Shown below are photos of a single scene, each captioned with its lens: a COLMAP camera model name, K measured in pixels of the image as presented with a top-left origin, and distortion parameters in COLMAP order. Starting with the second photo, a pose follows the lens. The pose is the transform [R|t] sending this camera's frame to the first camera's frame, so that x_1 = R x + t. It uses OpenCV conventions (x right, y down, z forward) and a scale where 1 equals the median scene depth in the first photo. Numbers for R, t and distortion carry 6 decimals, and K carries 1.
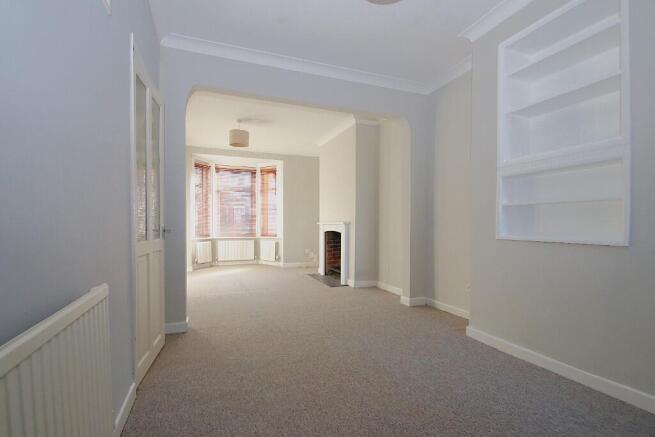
lens RADIAL K [[305.9, 0, 322.9], [0, 305.9, 229.2], [0, 0, 1]] dist [0.000878, -0.000536]
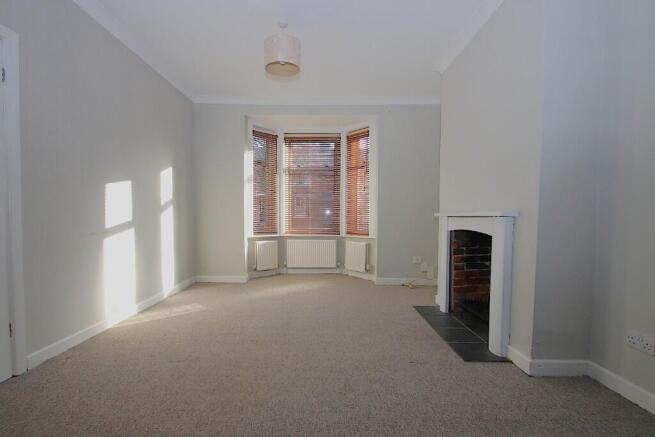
lens RADIAL K [[305.9, 0, 322.9], [0, 305.9, 229.2], [0, 0, 1]] dist [0.000878, -0.000536]
pose [[0.932093, 0.016447, -0.361845, -0.005727], [-0.007590, 0.999636, 0.025884, -0.005209], [0.362139, -0.021380, 0.931879, 0.362661]]
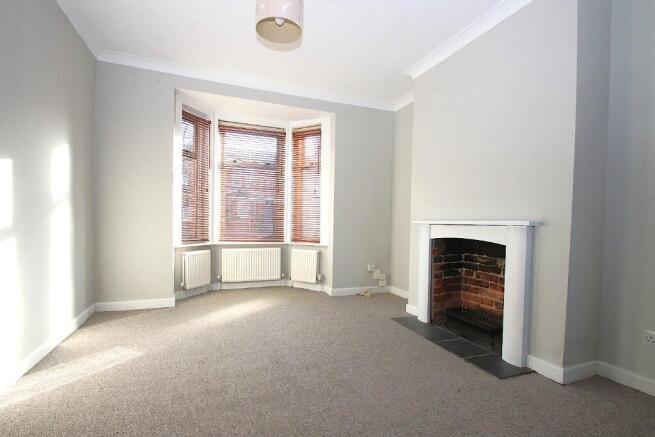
lens RADIAL K [[305.9, 0, 322.9], [0, 305.9, 229.2], [0, 0, 1]] dist [0.000878, -0.000536]
pose [[0.999870, 0.015906, 0.002629, -0.149141], [-0.015929, 0.999833, 0.008904, -0.007785], [-0.002487, -0.008944, 0.999957, 0.407788]]
